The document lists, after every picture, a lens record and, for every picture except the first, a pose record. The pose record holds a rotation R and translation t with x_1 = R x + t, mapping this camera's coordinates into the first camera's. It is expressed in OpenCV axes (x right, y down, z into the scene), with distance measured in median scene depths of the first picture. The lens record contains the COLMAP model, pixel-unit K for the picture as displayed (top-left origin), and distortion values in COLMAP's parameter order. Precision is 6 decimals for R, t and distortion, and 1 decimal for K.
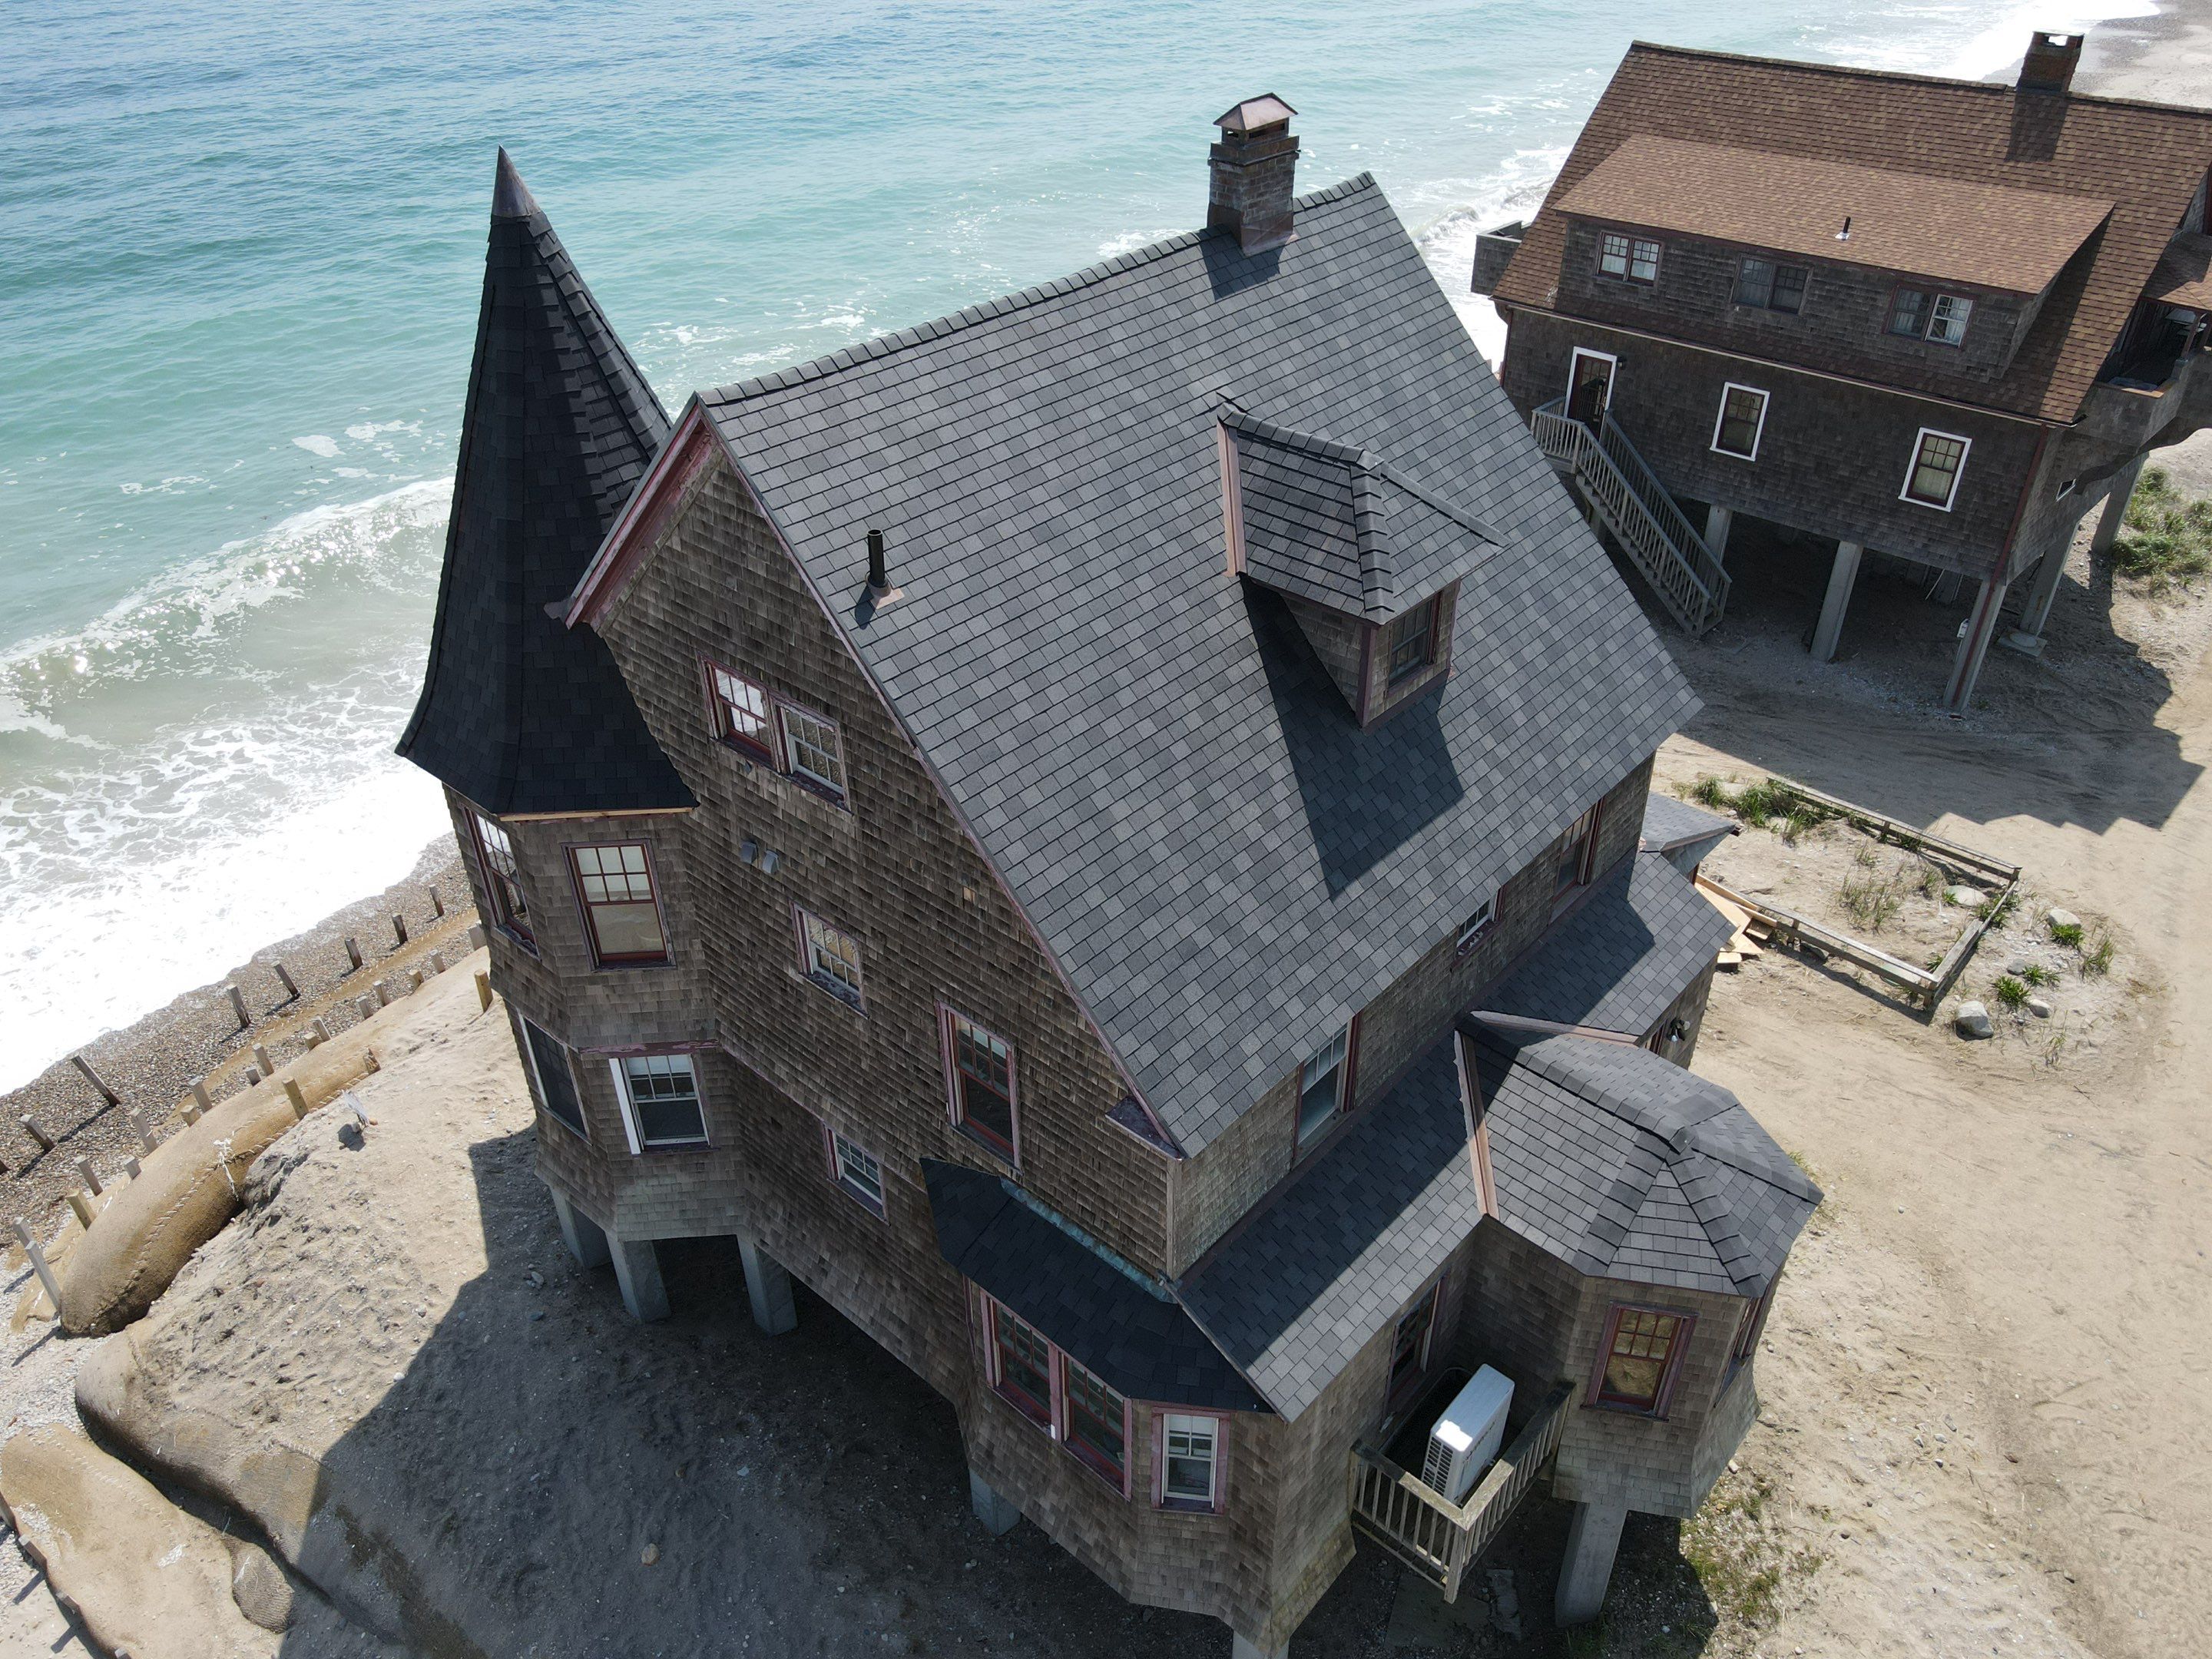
lens RADIAL K [[1626.3, 0, 1133.8], [0, 1626.3, 822.7], [0, 0, 1]] dist [0.007019, 0.033823]
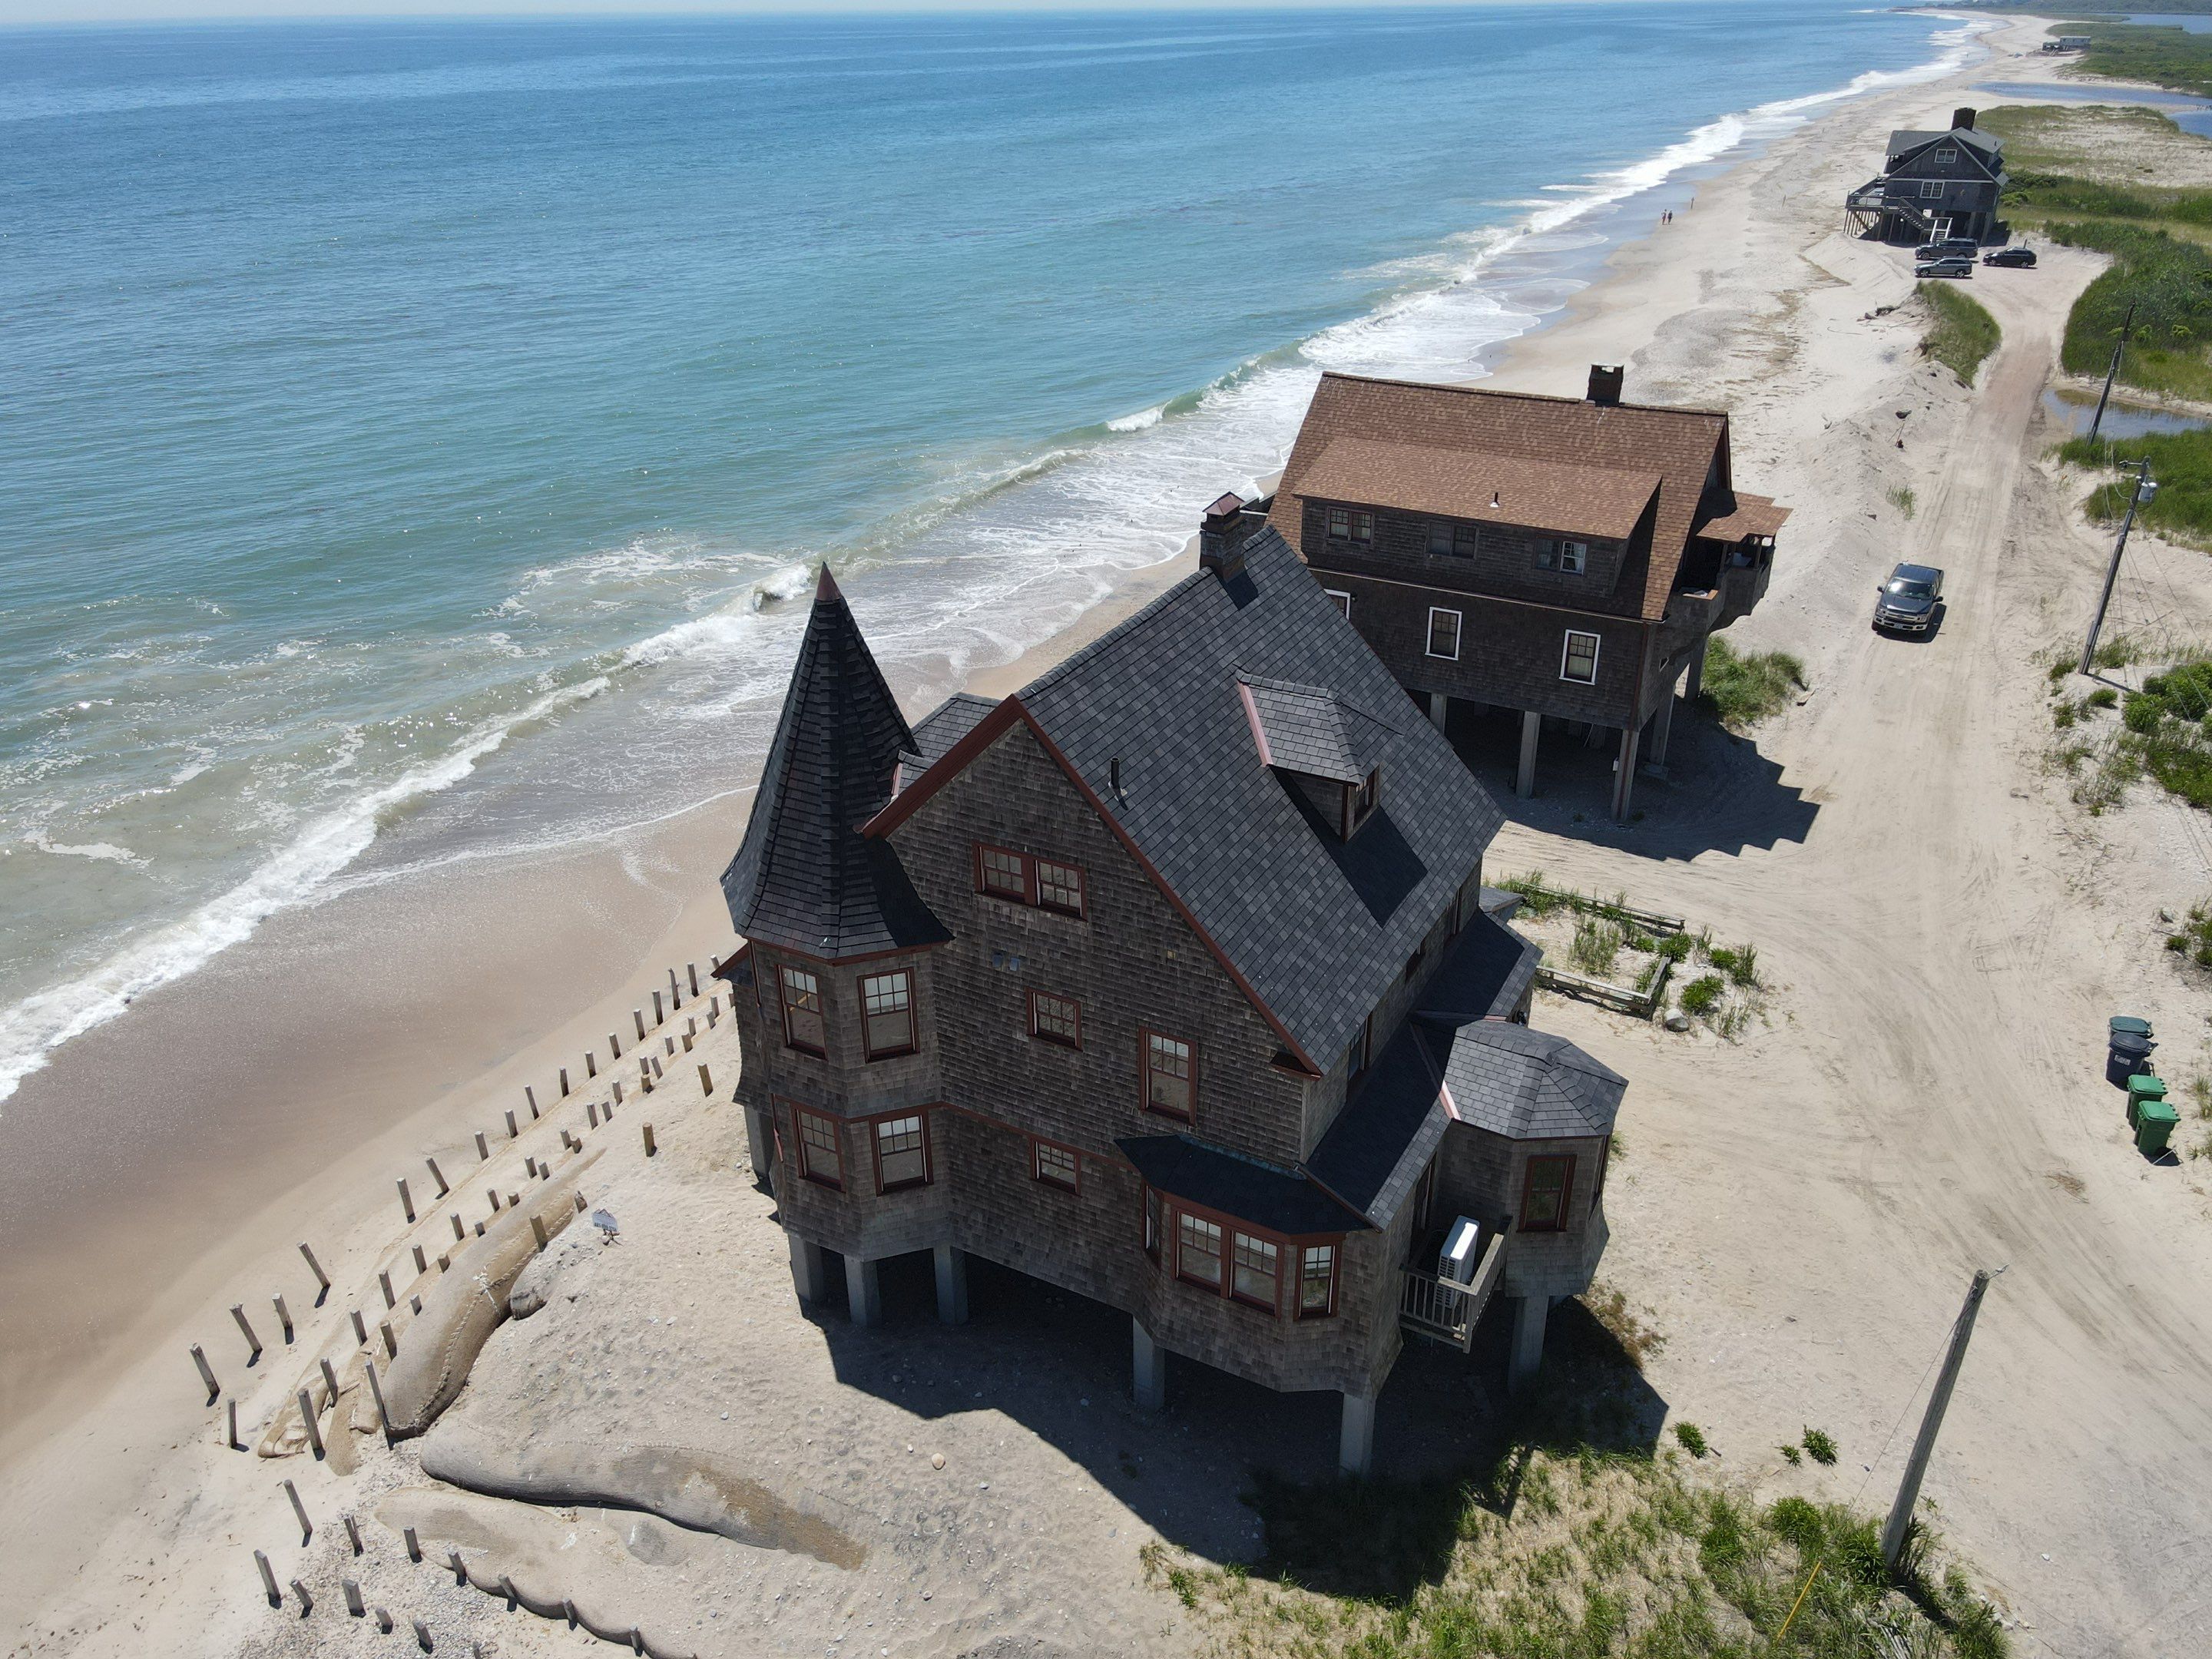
lens RADIAL K [[1626.3, 0, 1133.8], [0, 1626.3, 822.7], [0, 0, 1]] dist [0.007019, 0.033823]
pose [[0.974065, -0.105041, 0.200409, -0.371479], [0.129943, 0.984781, -0.115420, 0.078393], [-0.185235, 0.138468, 0.972890, -0.571025]]
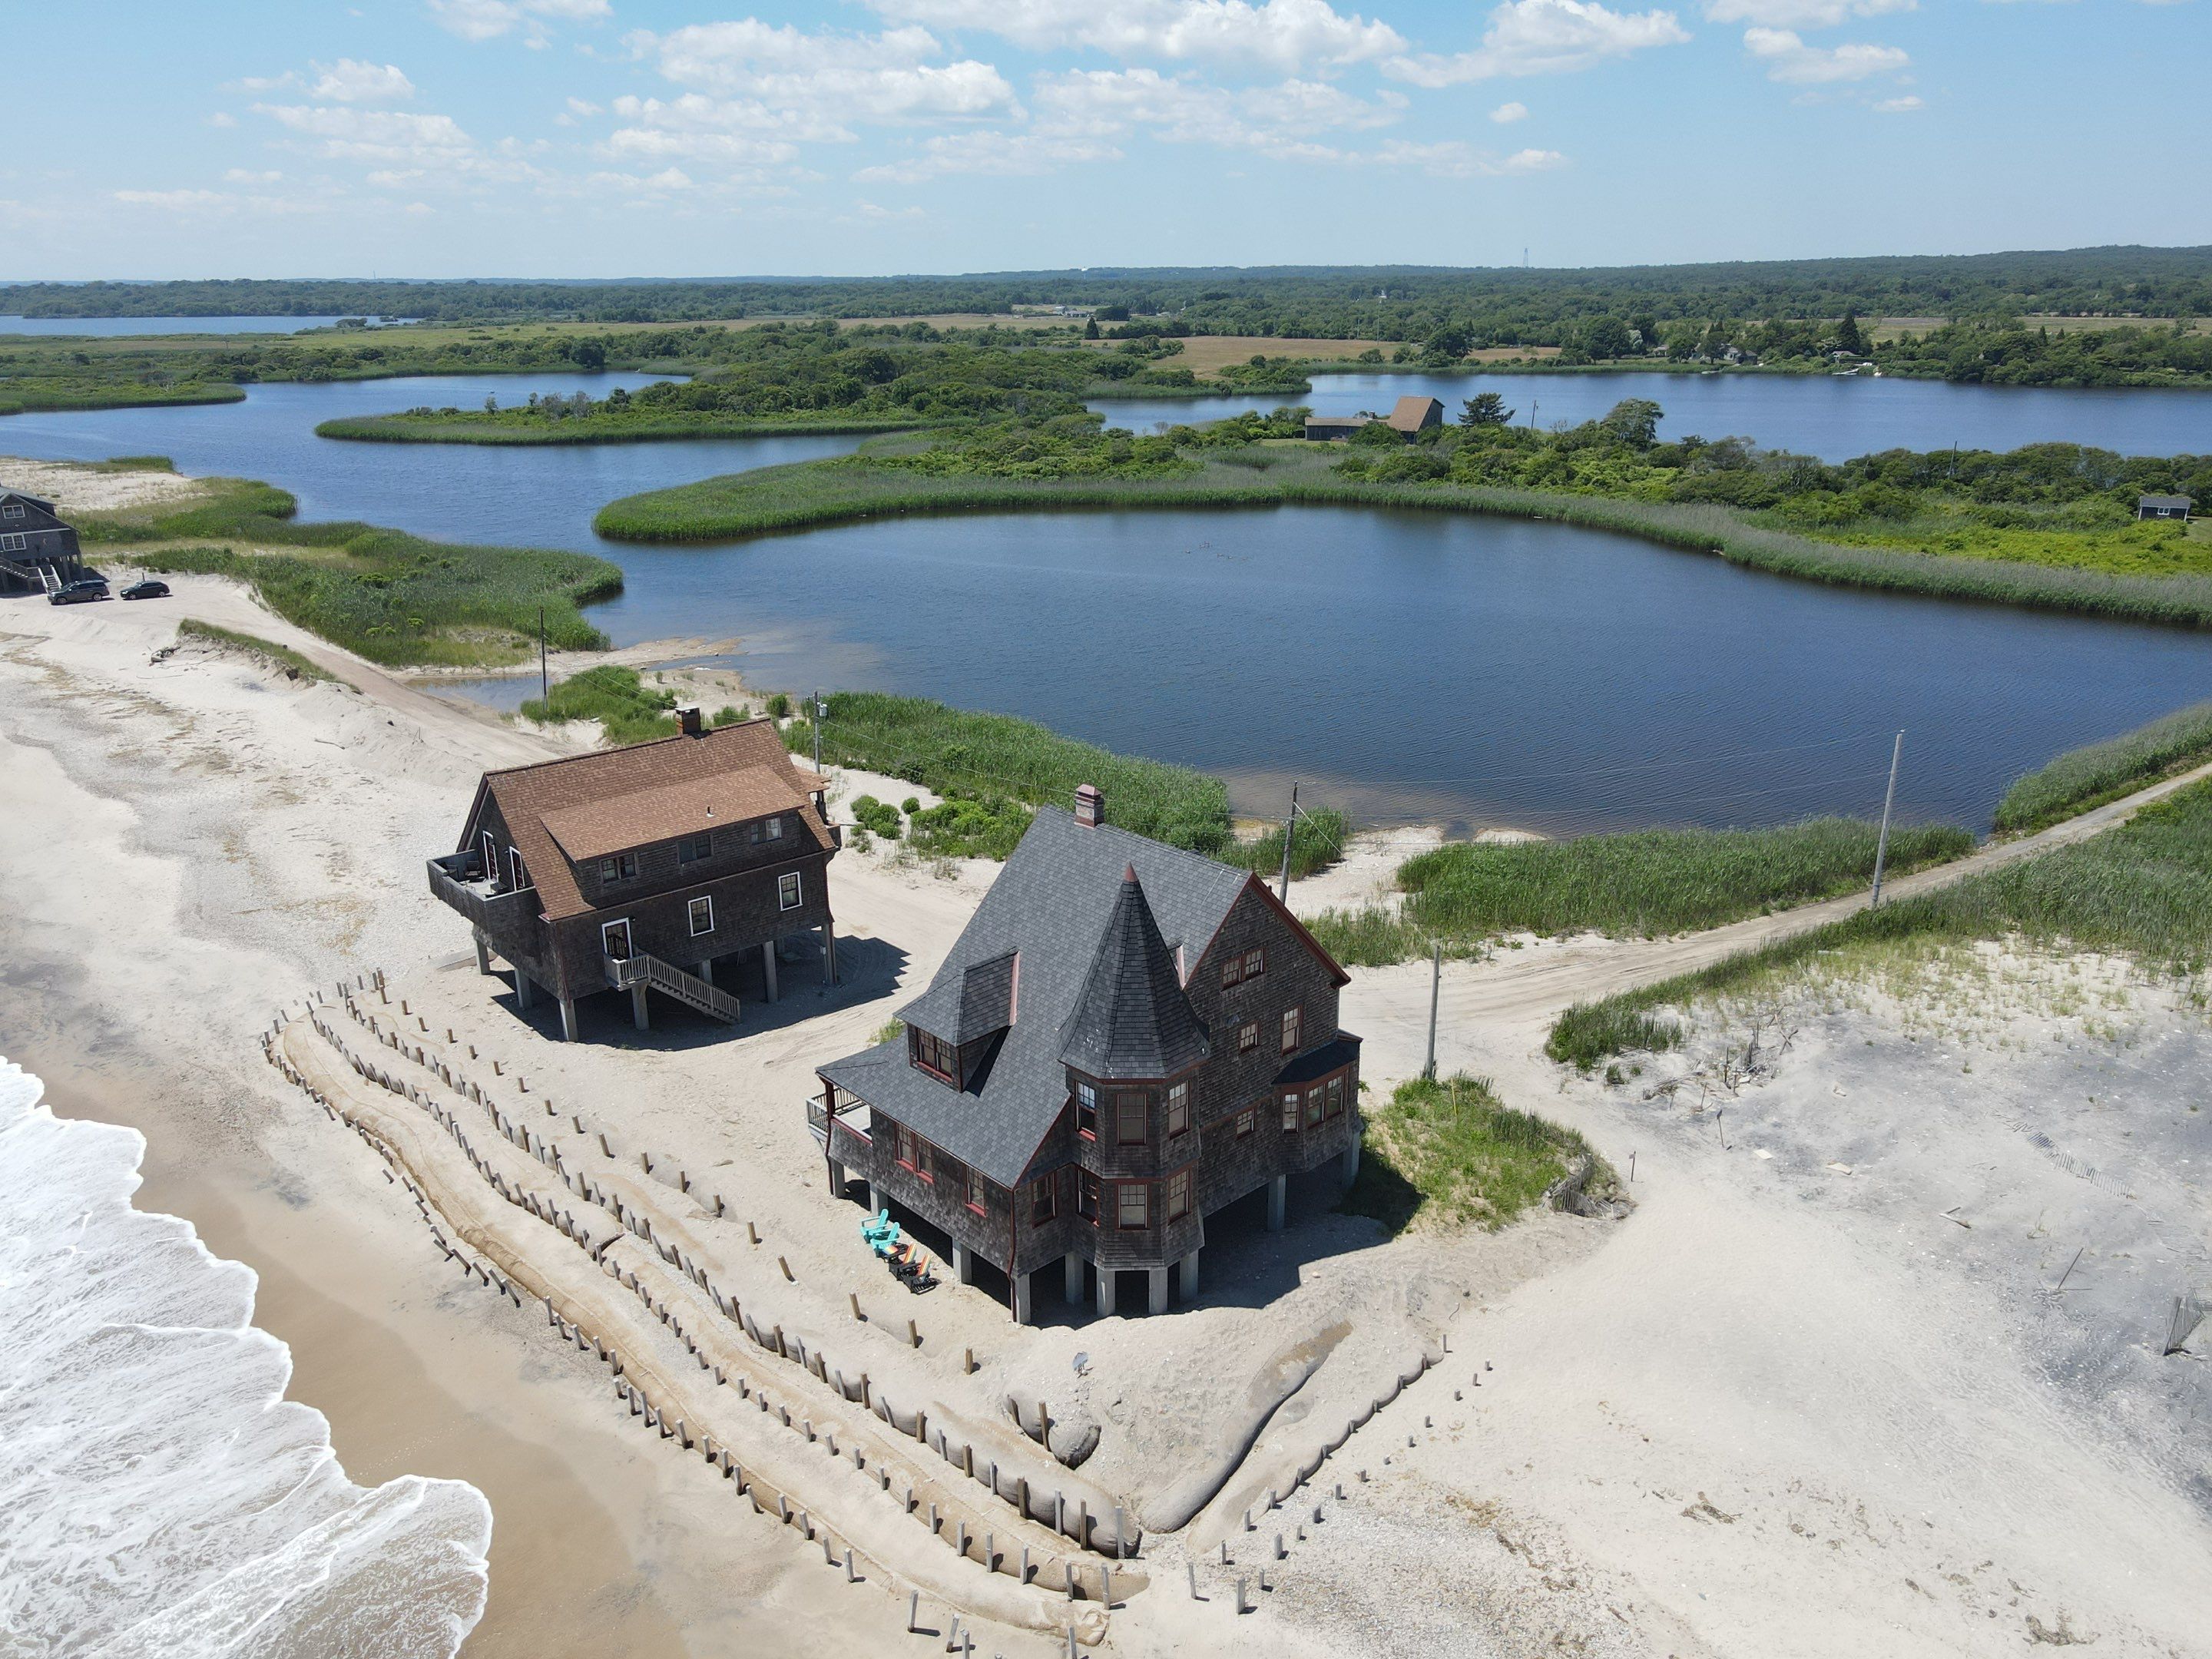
lens RADIAL K [[1626.3, 0, 1133.8], [0, 1626.3, 822.7], [0, 0, 1]] dist [0.007019, 0.033823]
pose [[0.071454, -0.306610, 0.949149, -2.769499], [0.554216, 0.803374, 0.217797, -0.960311], [-0.829300, 0.510471, 0.227332, 0.218458]]
